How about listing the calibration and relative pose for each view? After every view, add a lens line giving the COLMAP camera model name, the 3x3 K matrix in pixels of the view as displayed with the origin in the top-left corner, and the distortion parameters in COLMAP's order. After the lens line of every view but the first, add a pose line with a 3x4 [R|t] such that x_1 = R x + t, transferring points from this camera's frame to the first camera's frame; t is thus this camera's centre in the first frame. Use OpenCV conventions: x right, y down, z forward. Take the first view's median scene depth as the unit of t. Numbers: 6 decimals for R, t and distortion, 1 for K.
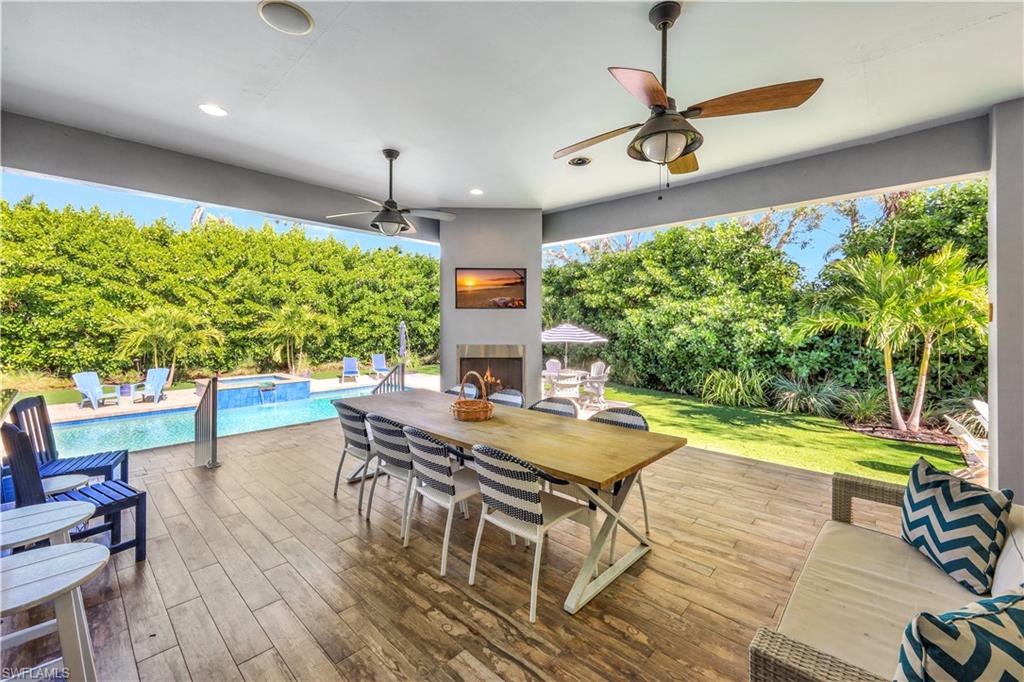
lens RADIAL K [[420.1, 0, 507.9], [0, 420.1, 331.2], [0, 0, 1]] dist [0.000746, -0.000071]
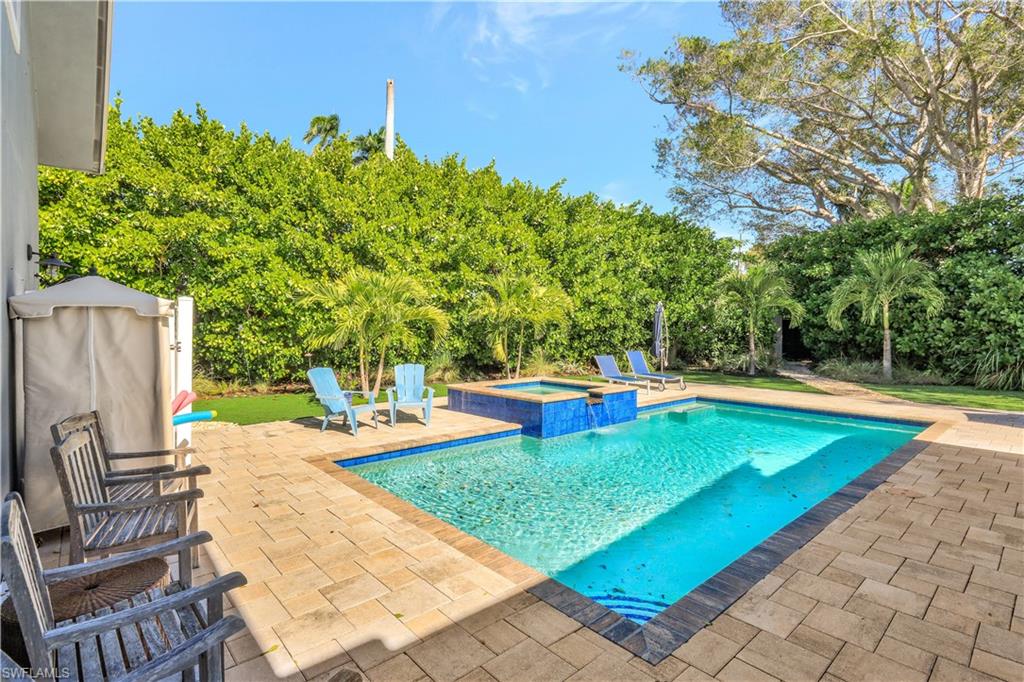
lens RADIAL K [[498.4, 0, 512.0], [0, 498.4, 341.0], [0, 0, 1]] dist [-0.012090, 0.000320]
pose [[0.996668, 0.005842, -0.081350, -0.452836], [-0.005339, 0.999965, 0.006401, 0.036235], [0.081385, -0.005945, 0.996665, 0.227957]]
